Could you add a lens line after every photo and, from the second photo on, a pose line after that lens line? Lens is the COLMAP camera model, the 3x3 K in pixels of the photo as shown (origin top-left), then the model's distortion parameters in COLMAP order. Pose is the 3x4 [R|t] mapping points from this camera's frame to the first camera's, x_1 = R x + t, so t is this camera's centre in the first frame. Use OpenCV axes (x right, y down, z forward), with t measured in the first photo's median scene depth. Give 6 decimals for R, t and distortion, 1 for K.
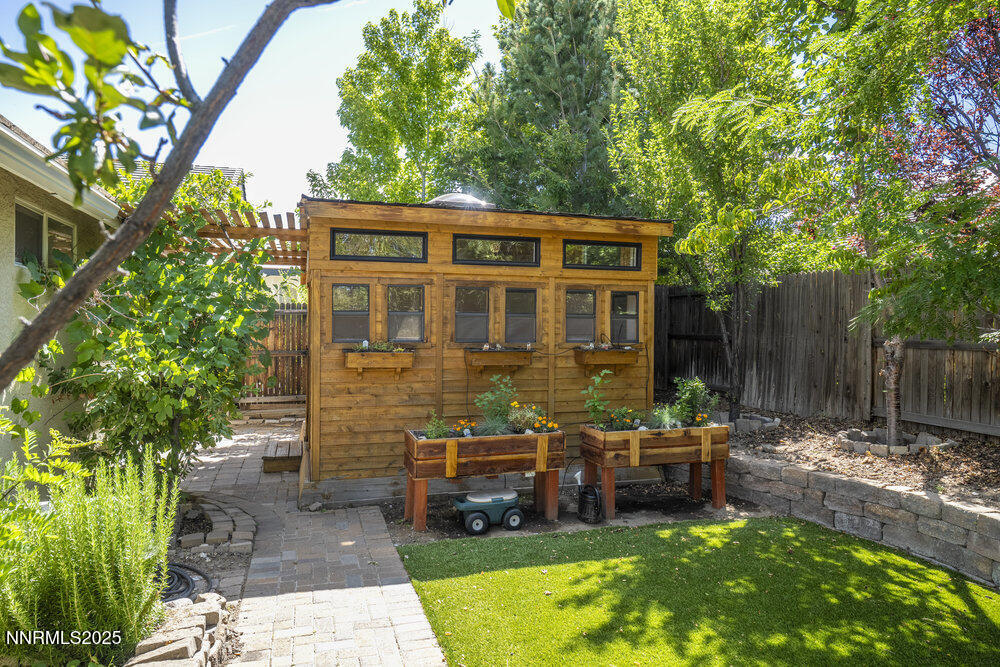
lens RADIAL K [[645.8, 0, 495.1], [0, 645.8, 336.5], [0, 0, 1]] dist [0.007411, 0.009587]
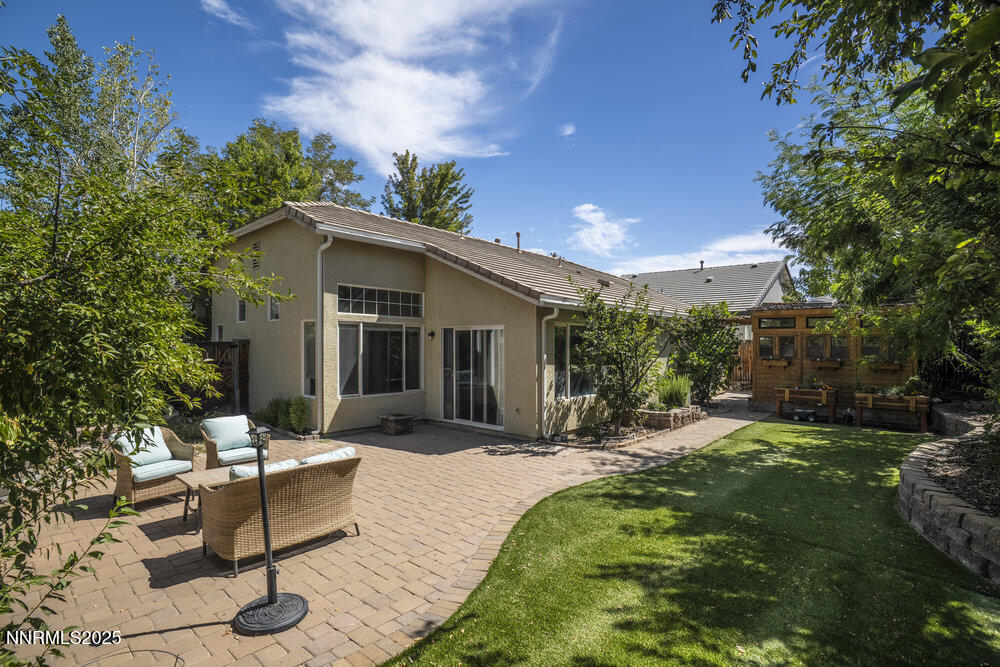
lens RADIAL K [[473.3, 0, 520.5], [0, 473.3, 335.4], [0, 0, 1]] dist [-0.009537, 0.004840]
pose [[0.543243, -0.013726, -0.839463, 1.087277], [-0.014060, 0.999577, -0.025443, -0.019259], [0.839457, 0.025624, 0.542821, -1.239015]]
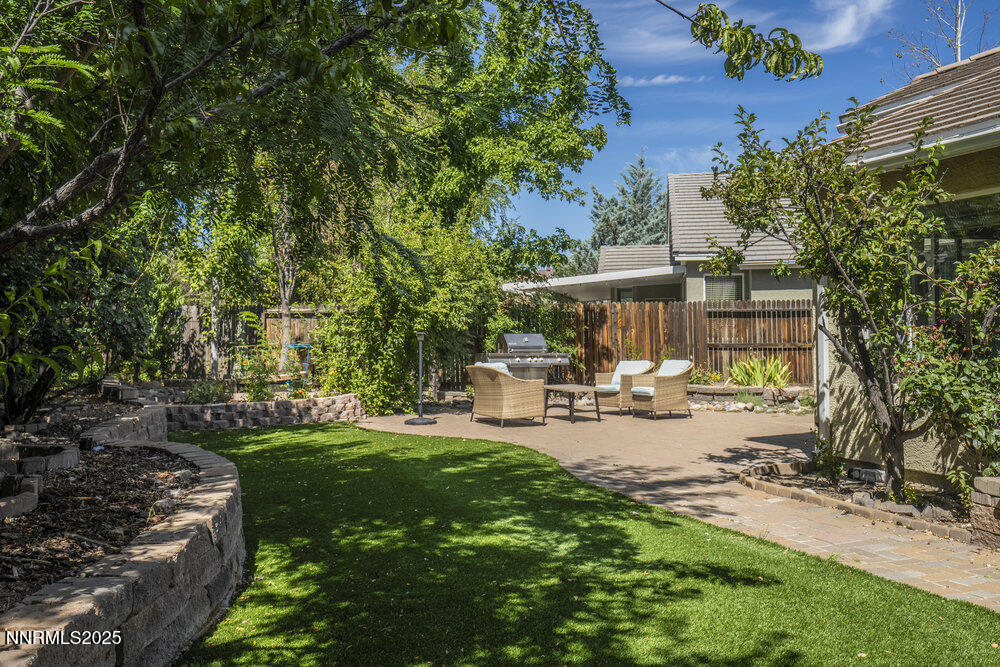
lens RADIAL K [[935.8, 0, 503.5], [0, 935.8, 332.2], [0, 0, 1]] dist [0.059506, 0.000000]
pose [[-0.997005, 0.006731, -0.077047, 0.424945], [0.006228, 0.999958, 0.006768, 0.067152], [0.077089, 0.006268, -0.997005, 1.217270]]
